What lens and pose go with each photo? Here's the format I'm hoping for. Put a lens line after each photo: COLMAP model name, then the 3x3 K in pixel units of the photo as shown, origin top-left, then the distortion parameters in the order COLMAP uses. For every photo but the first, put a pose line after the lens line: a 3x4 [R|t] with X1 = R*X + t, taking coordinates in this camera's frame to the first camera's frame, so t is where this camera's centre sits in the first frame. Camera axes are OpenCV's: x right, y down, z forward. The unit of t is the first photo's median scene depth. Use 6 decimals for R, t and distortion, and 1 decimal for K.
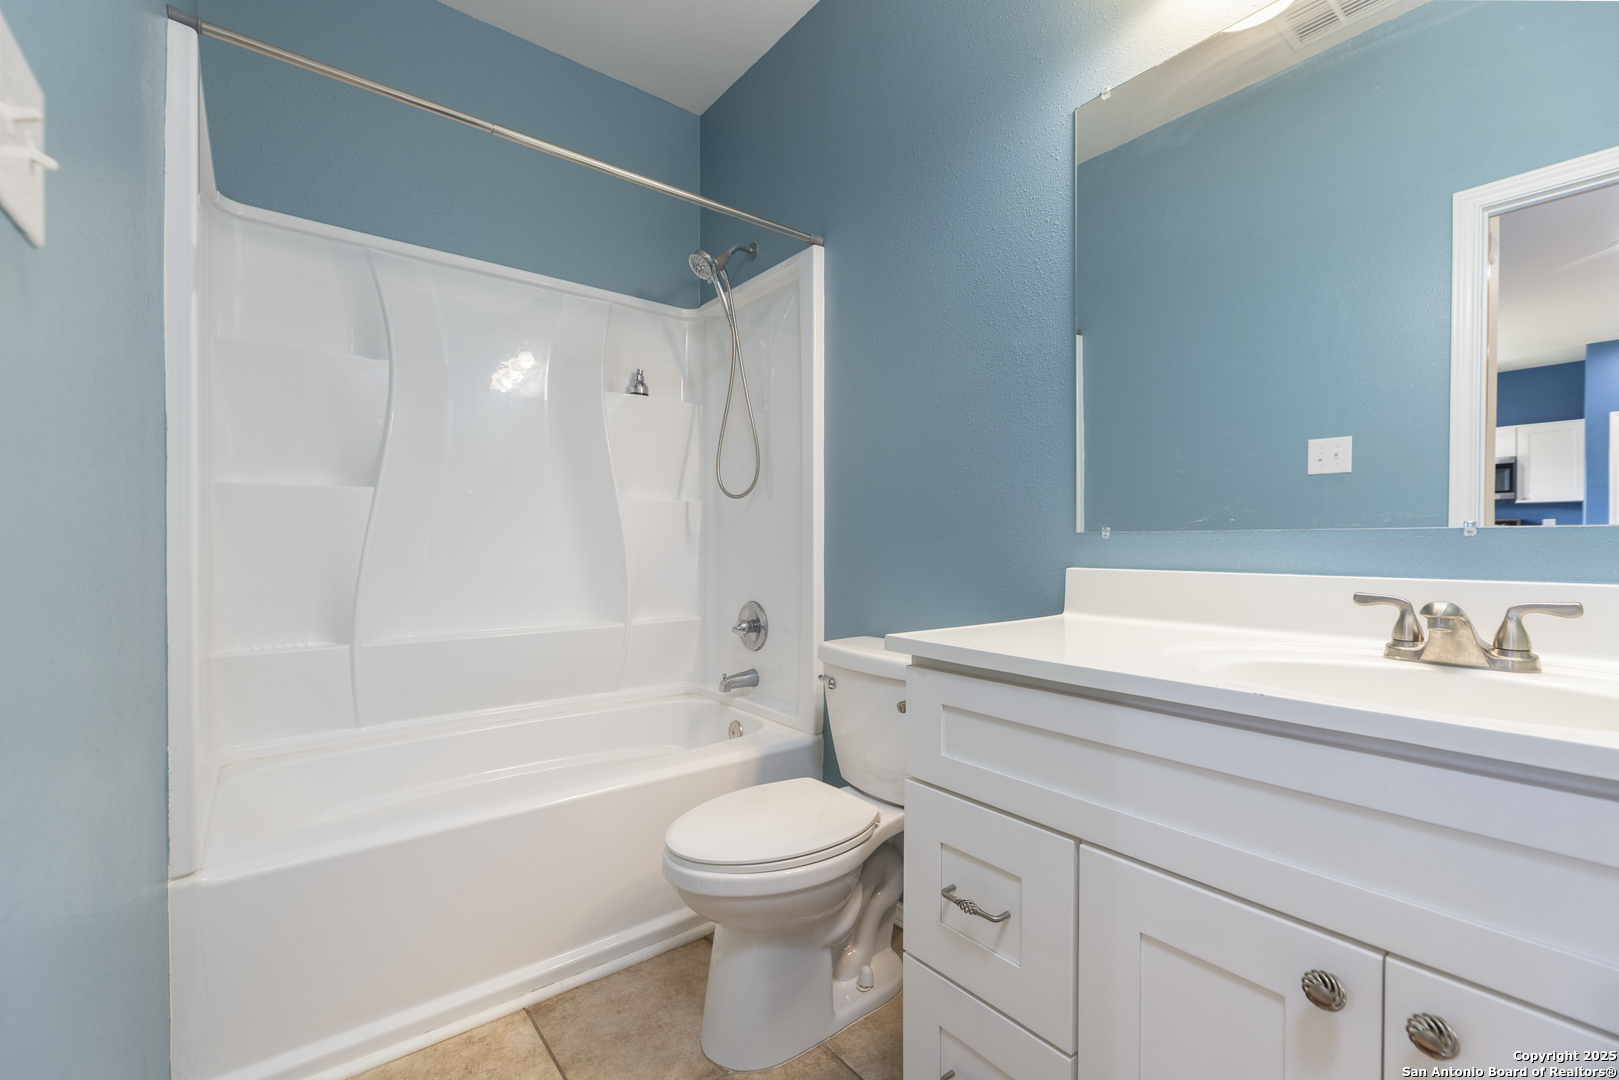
lens RADIAL K [[690.4, 0, 807.7], [0, 690.4, 541.1], [0, 0, 1]] dist [0.000997, -0.000015]
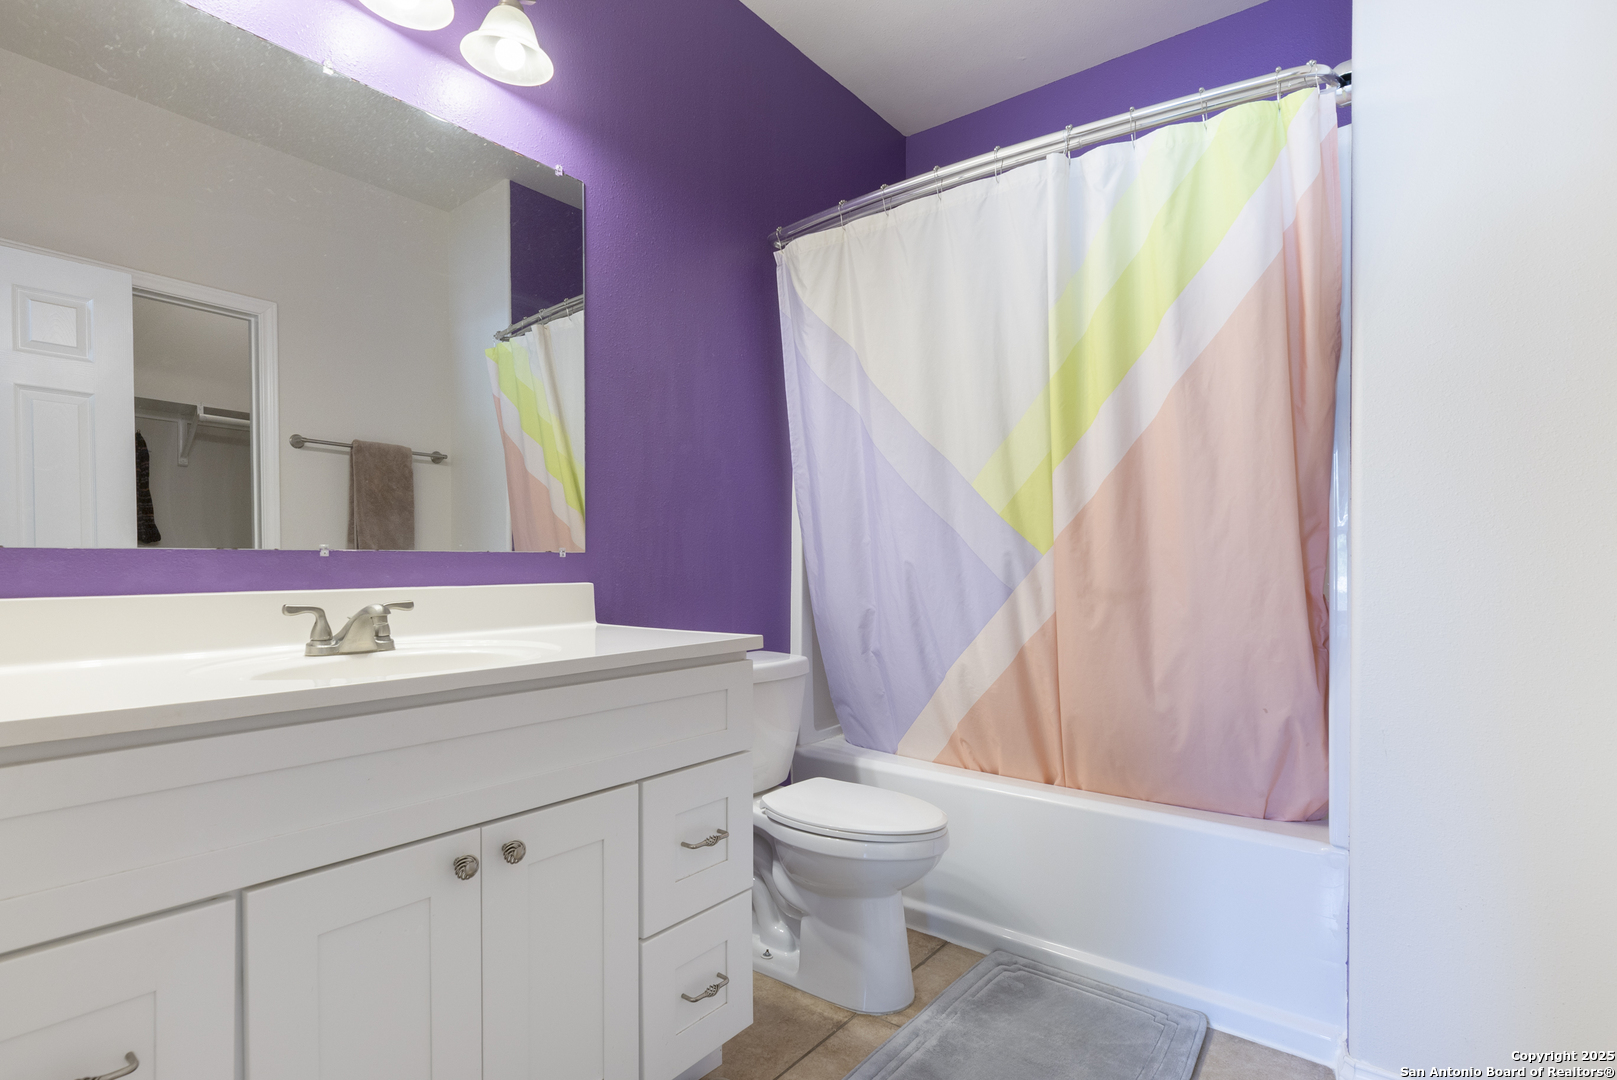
lens RADIAL K [[797.6, 0, 809.7], [0, 797.6, 559.2], [0, 0, 1]] dist [-0.019472, -0.000209]
pose [[-0.242988, 0.004728, 0.970018, -0.744927], [0.001439, 0.999989, -0.004514, 0.004648], [-0.970028, 0.000299, -0.242992, 0.482692]]
